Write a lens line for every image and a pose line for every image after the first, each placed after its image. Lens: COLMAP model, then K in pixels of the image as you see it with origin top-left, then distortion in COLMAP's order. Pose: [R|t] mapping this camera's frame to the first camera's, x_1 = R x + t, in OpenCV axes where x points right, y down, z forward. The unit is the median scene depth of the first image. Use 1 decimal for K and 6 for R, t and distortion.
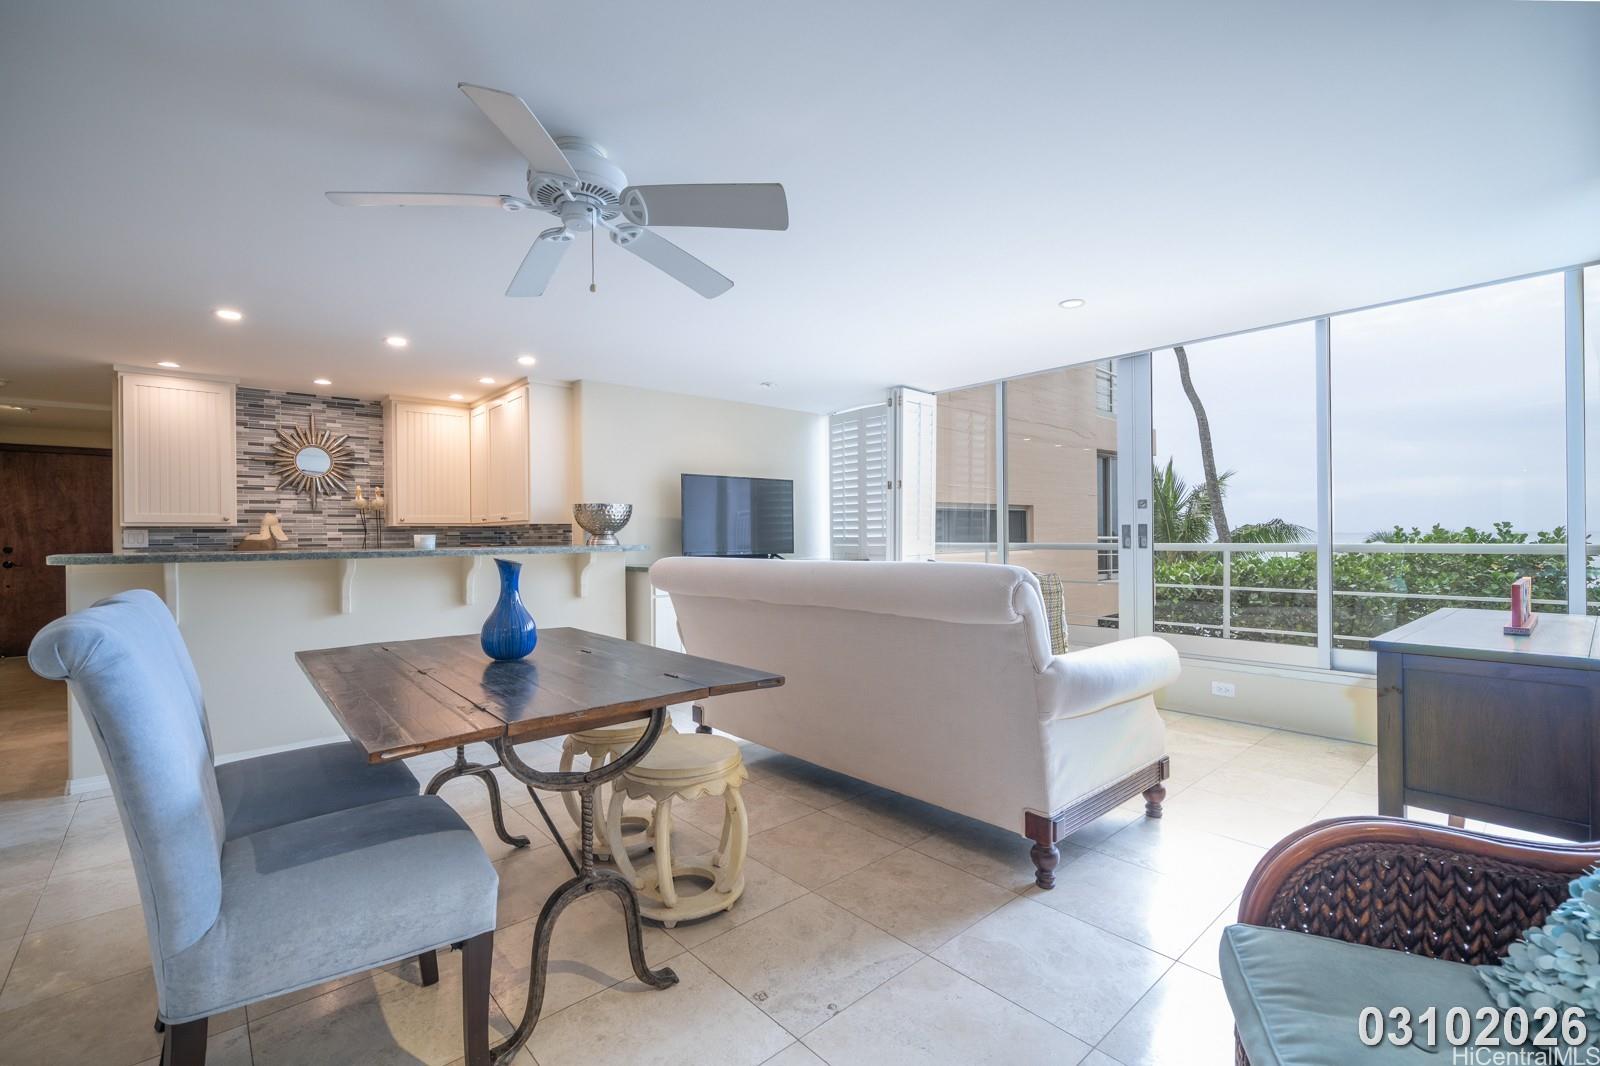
lens RADIAL K [[701.8, 0, 800.0], [0, 701.8, 533.0], [0, 0, 1]] dist [-0.000353, -0.000447]
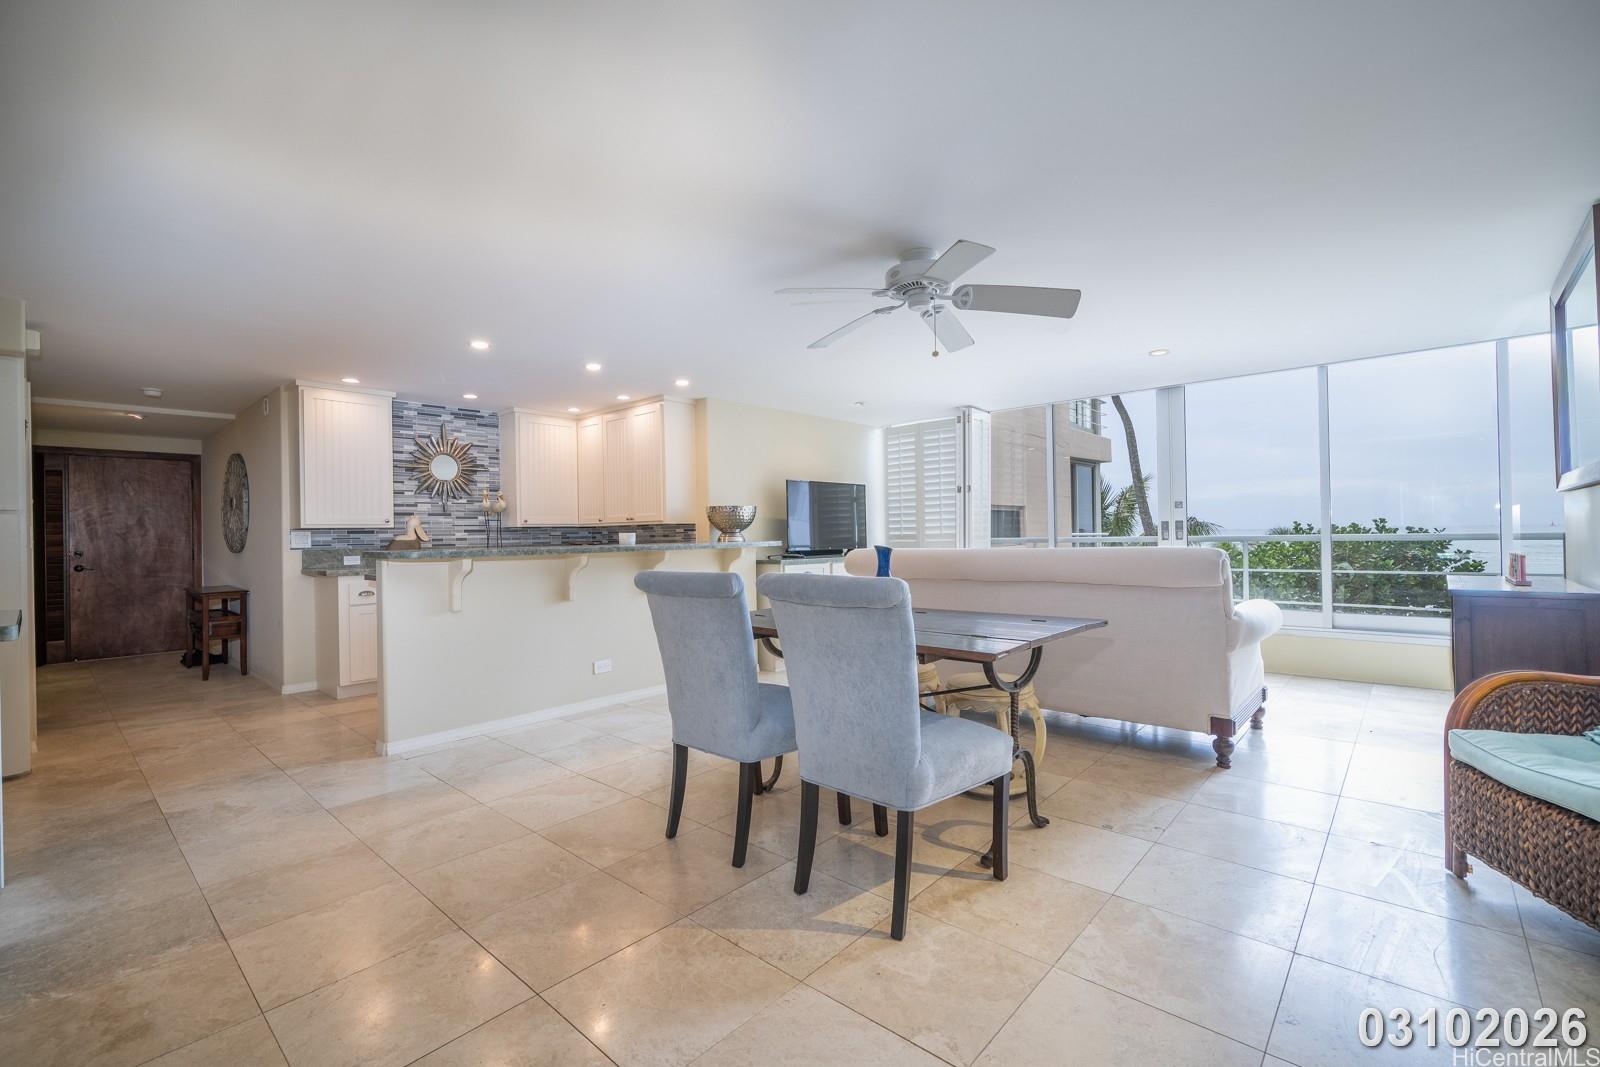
lens RADIAL K [[693.8, 0, 804.0], [0, 693.8, 532.1], [0, 0, 1]] dist [-0.000182, 0.000300]
pose [[0.992782, -0.007903, 0.119671, -0.274091], [0.008034, 0.999968, -0.000615, 0.002711], [-0.119662, 0.001572, 0.992813, -0.132626]]
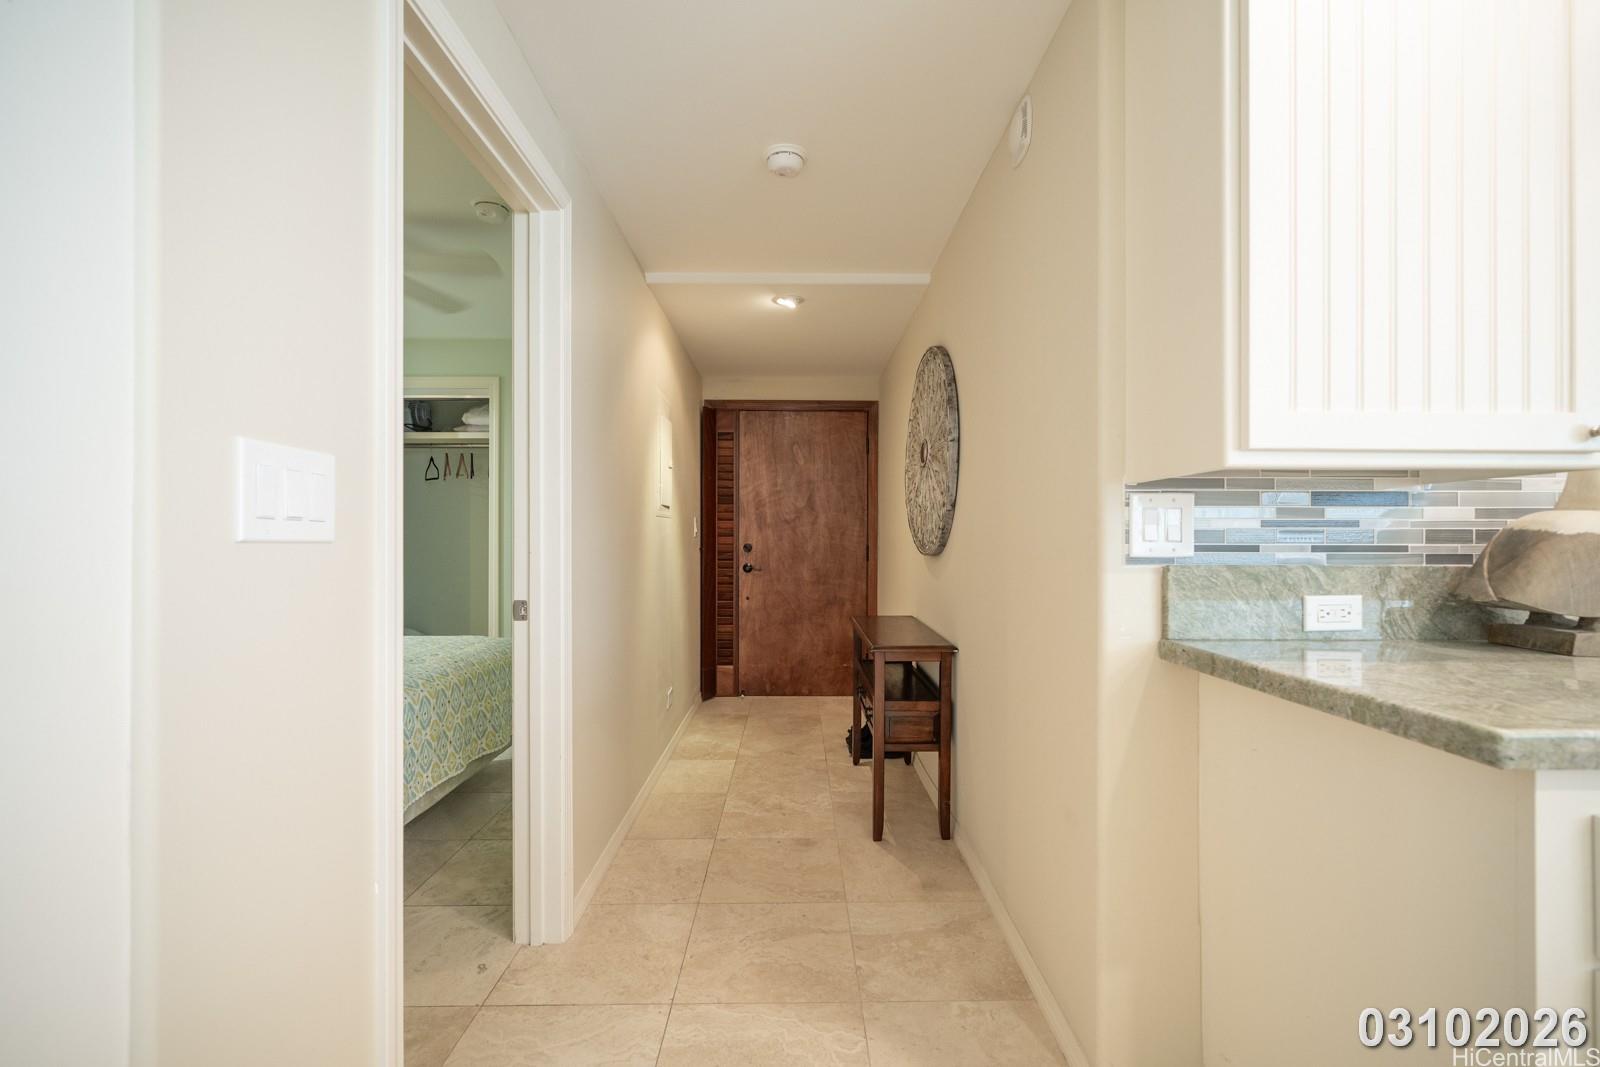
lens RADIAL K [[685.7, 0, 803.3], [0, 685.7, 535.0], [0, 0, 1]] dist [-0.000909, 0.000214]
pose [[0.759857, 0.006417, -0.650059, -0.780460], [-0.004825, 0.999979, 0.004232, 0.009826], [0.650073, -0.000080, 0.759872, 0.622785]]
